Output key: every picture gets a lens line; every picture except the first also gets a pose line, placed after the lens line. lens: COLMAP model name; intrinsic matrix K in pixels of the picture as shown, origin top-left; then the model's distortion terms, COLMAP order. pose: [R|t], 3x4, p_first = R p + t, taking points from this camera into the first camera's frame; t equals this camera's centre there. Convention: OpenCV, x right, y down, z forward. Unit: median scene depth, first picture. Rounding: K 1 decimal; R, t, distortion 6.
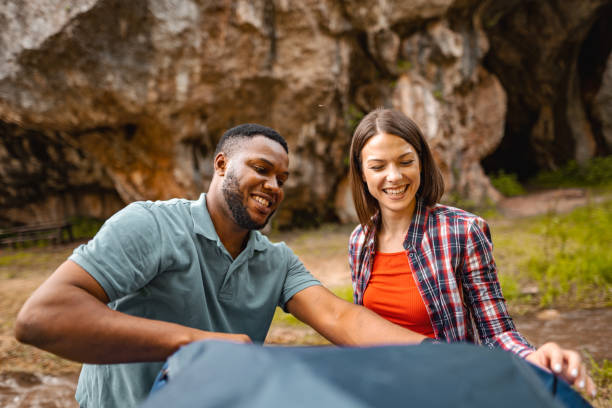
lens RADIAL K [[431.9, 0, 305.1], [0, 431.9, 202.1], [0, 0, 1]] dist [-0.053438, 0.049258]
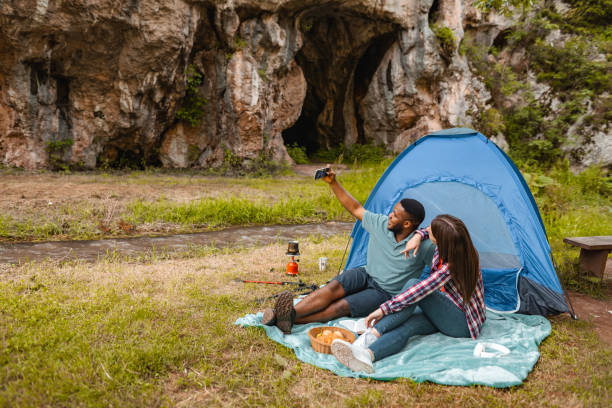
lens RADIAL K [[431.9, 0, 306.5], [0, 431.9, 203.1], [0, 0, 1]] dist [-0.053438, 0.049258]
pose [[0.866916, 0.083918, 0.491339, -0.168581], [-0.117706, 0.992314, 0.038199, 0.066486], [-0.484357, -0.090949, 0.870130, -0.197266]]
